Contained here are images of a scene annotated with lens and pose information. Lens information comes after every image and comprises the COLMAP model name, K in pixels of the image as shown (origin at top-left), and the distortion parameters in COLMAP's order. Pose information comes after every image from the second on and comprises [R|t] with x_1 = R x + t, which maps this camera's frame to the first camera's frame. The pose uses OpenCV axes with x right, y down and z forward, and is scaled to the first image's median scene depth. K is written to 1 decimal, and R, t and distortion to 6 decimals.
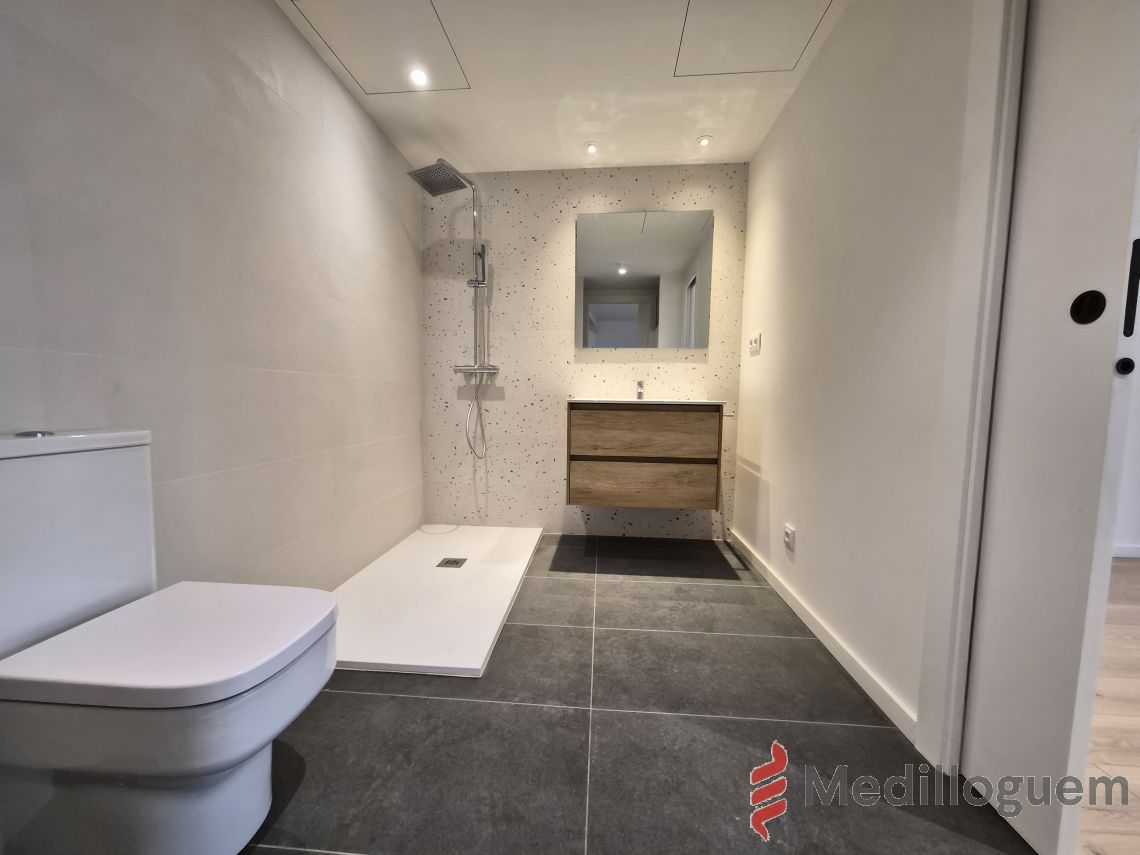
lens RADIAL K [[451.7, 0, 570.0], [0, 451.7, 427.5], [0, 0, 1]] dist [0.000306, -0.000174]
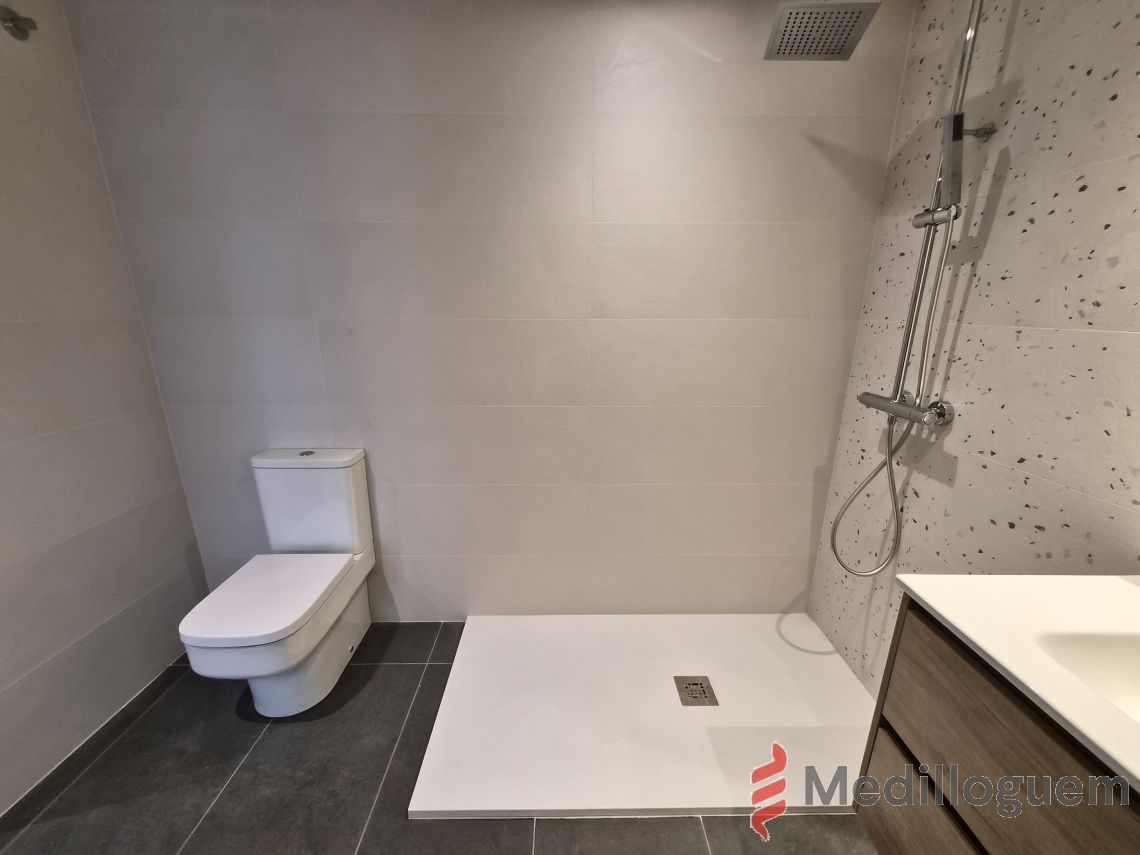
lens RADIAL K [[451.7, 0, 570.0], [0, 451.7, 427.5], [0, 0, 1]] dist [0.000306, -0.000174]
pose [[0.075732, 0.256630, -0.963538, 0.231841], [-0.066468, 0.965463, 0.251919, -0.202000], [0.994910, 0.044966, 0.090174, 0.599740]]
